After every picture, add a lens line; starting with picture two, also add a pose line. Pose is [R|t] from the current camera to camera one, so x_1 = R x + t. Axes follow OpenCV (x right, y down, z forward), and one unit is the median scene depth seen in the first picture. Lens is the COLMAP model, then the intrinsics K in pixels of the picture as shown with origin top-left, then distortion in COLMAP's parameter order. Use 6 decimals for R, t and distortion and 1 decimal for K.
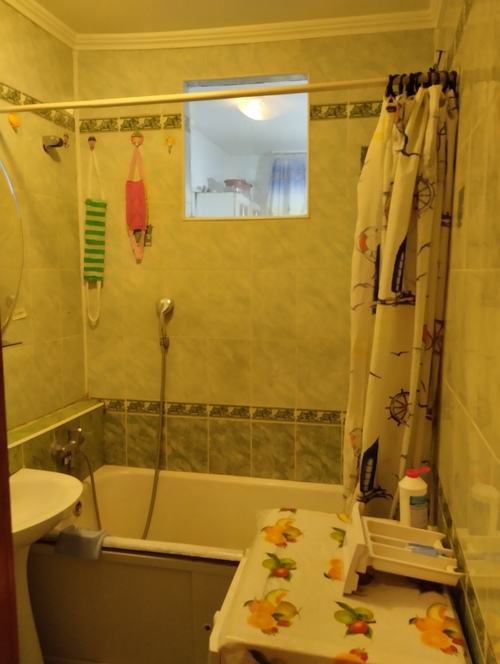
lens RADIAL K [[549.4, 0, 252.1], [0, 549.4, 331.6], [0, 0, 1]] dist [0.056075, -0.068634]
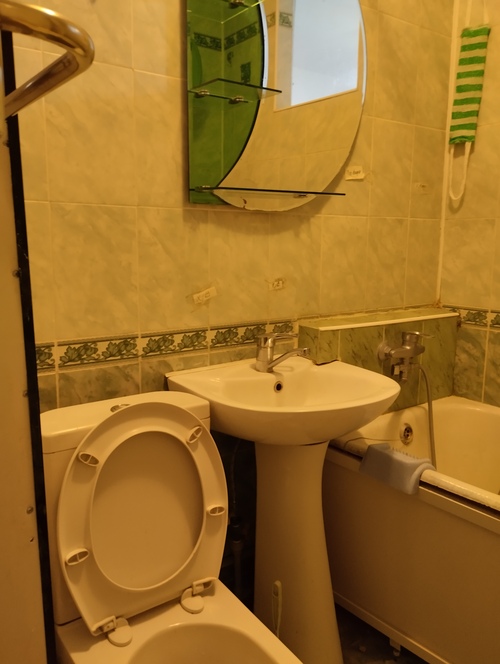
lens RADIAL K [[549.4, 0, 246.3], [0, 549.4, 332.4], [0, 0, 1]] dist [0.056075, -0.068634]
pose [[0.761771, 0.105440, -0.639208, -0.004425], [-0.078565, 0.994420, 0.070405, 0.131197], [0.643065, -0.003414, 0.765804, 0.245272]]
